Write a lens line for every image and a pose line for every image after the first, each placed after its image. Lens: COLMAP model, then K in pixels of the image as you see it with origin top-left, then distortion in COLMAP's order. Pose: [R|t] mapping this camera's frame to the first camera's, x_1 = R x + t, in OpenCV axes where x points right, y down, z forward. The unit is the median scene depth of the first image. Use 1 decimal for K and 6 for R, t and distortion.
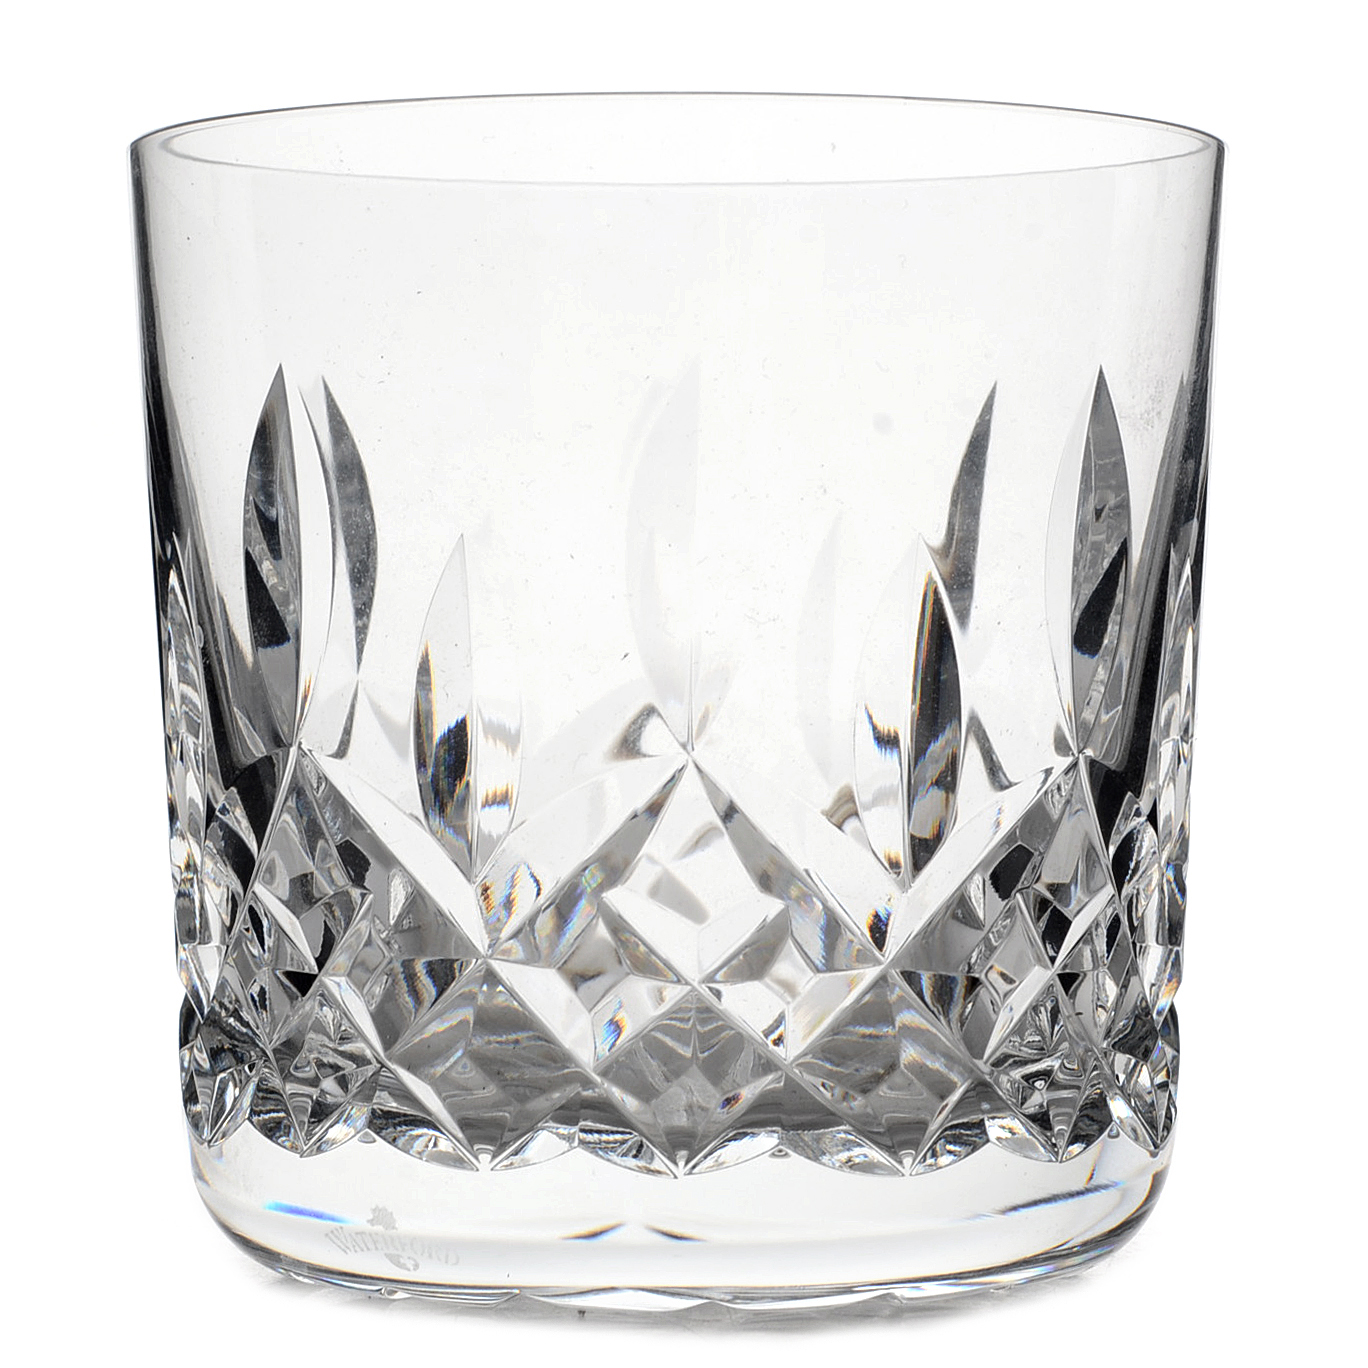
lens RADIAL K [[4335.7, 0, 686.7], [0, 4335.7, 679.6], [0, 0, 1]] dist [0.112982, 0.000000]
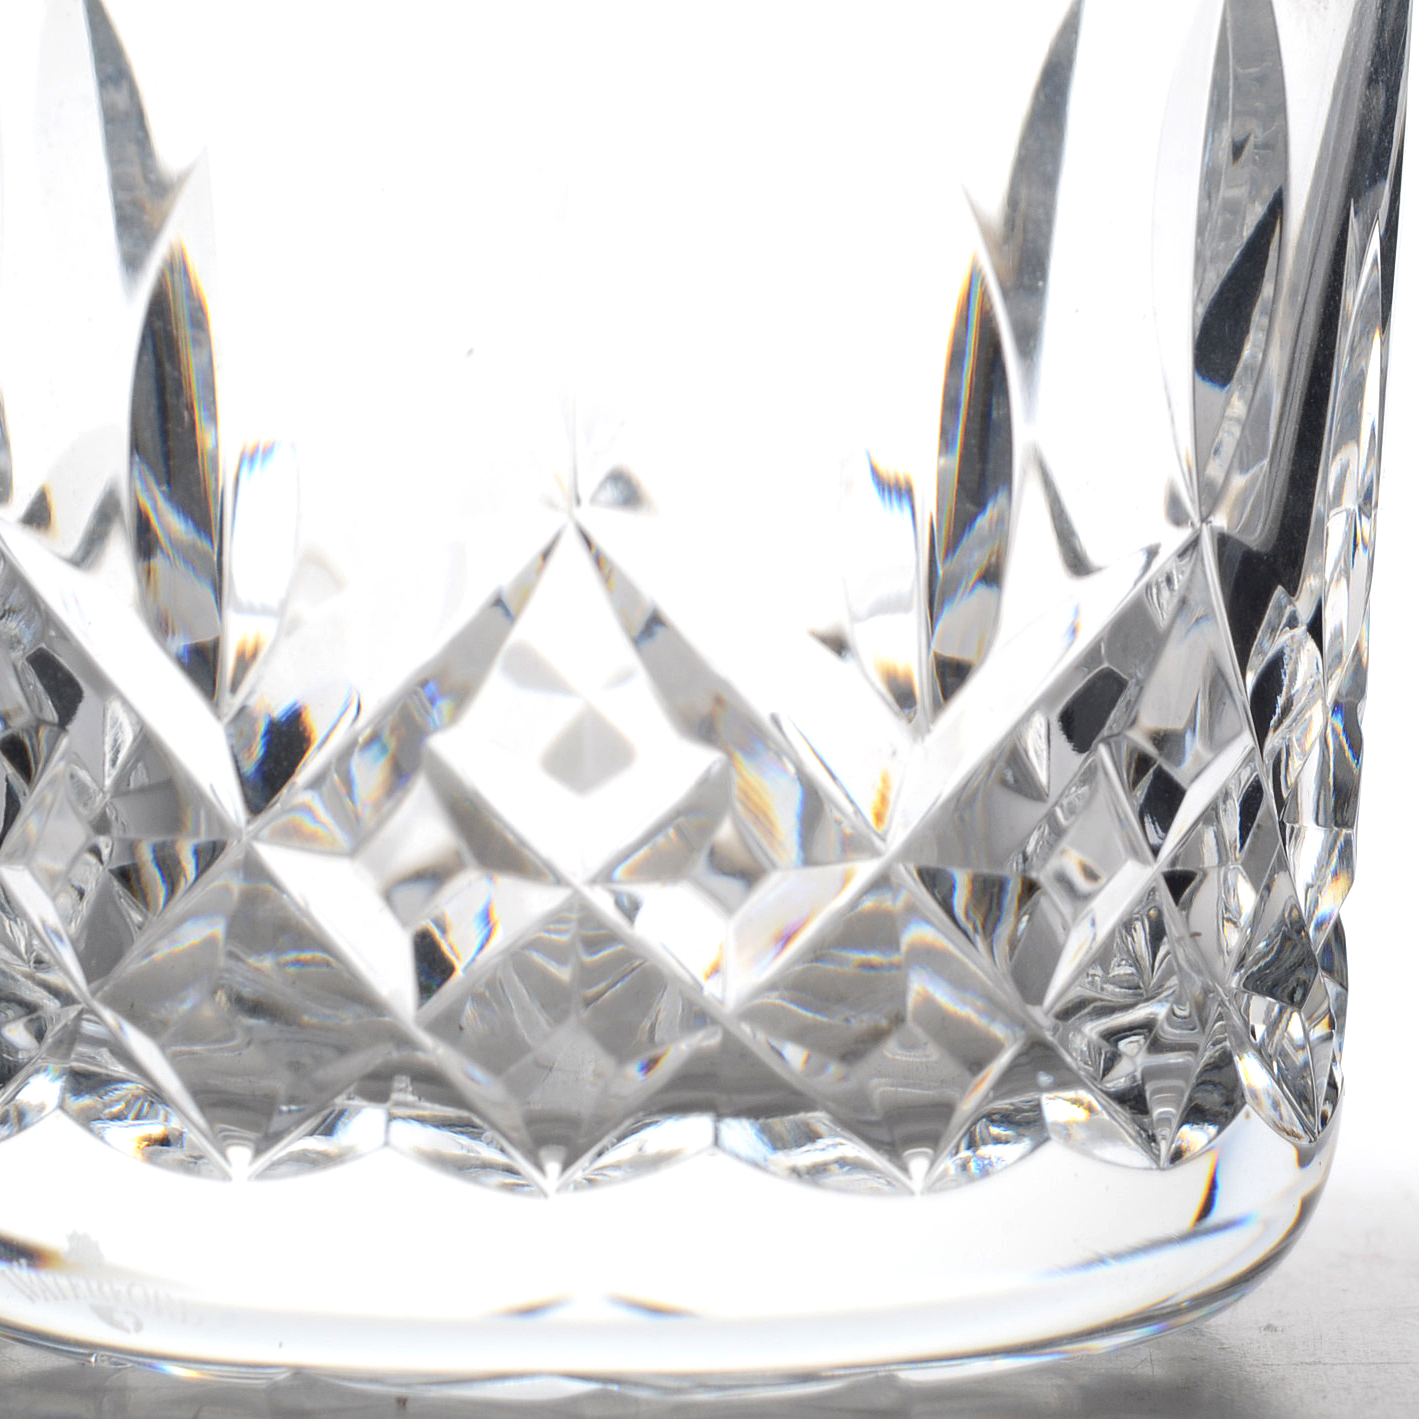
lens RADIAL K [[4497.3, 0, 710.3], [0, 4497.3, 711.5], [0, 0, 1]] dist [0.112982, 0.000000]
pose [[0.999781, 0.009884, -0.018464, 0.030852], [-0.009108, 0.999091, 0.041637, 0.017153], [0.018859, -0.041460, 0.998962, 0.337033]]
